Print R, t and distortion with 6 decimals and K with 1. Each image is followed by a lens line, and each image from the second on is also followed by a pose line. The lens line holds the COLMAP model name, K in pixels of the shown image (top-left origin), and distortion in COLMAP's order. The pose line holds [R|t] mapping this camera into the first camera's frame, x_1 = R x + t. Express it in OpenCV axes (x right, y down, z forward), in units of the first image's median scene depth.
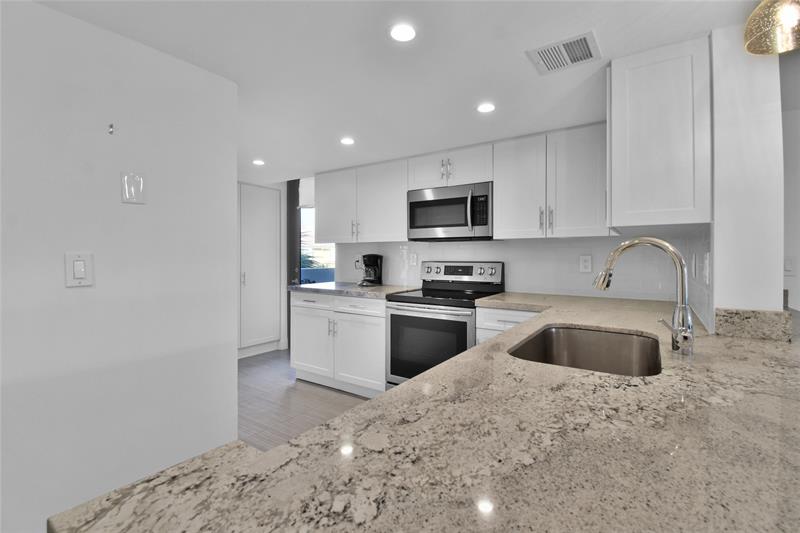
lens RADIAL K [[363.5, 0, 400.0], [0, 363.5, 266.5], [0, 0, 1]] dist [-0.009734, -0.000343]
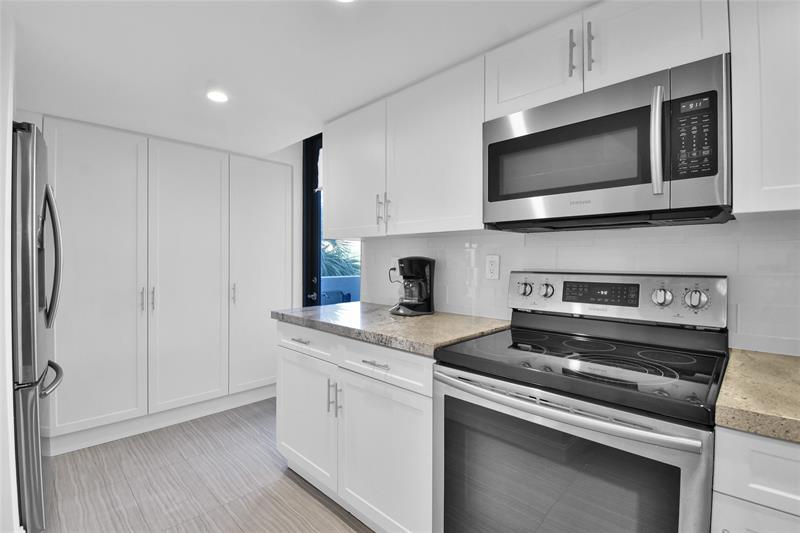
lens RADIAL K [[363.5, 0, 400.0], [0, 363.5, 266.5], [0, 0, 1]] dist [-0.009734, -0.000343]
pose [[0.984221, 0.005810, -0.176851, -0.001927], [-0.007879, 0.999908, -0.010999, -0.015161], [0.176771, 0.012219, 0.984176, 0.517167]]
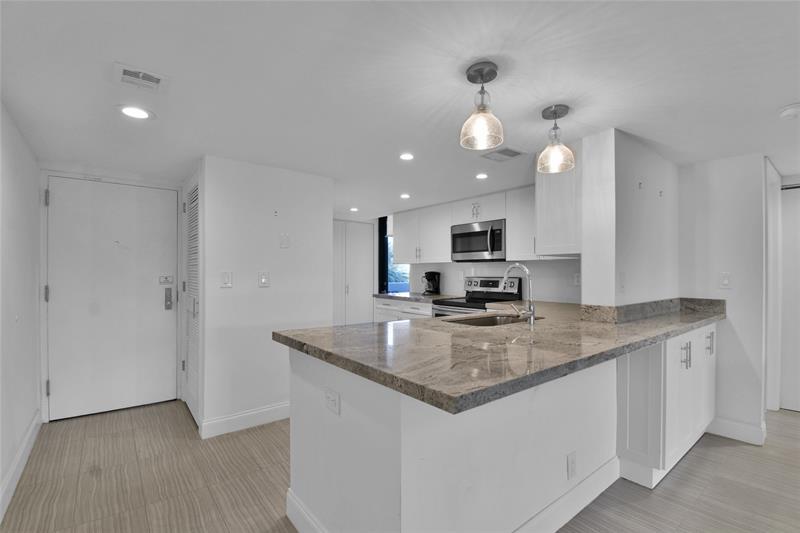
lens RADIAL K [[363.6, 0, 401.2], [0, 363.6, 281.7], [0, 0, 1]] dist [-0.023161, -0.000184]
pose [[0.954622, 0.006265, -0.297753, 0.249816], [-0.007215, 0.999972, -0.002093, 0.008780], [0.297731, 0.004147, 0.954641, -0.374018]]
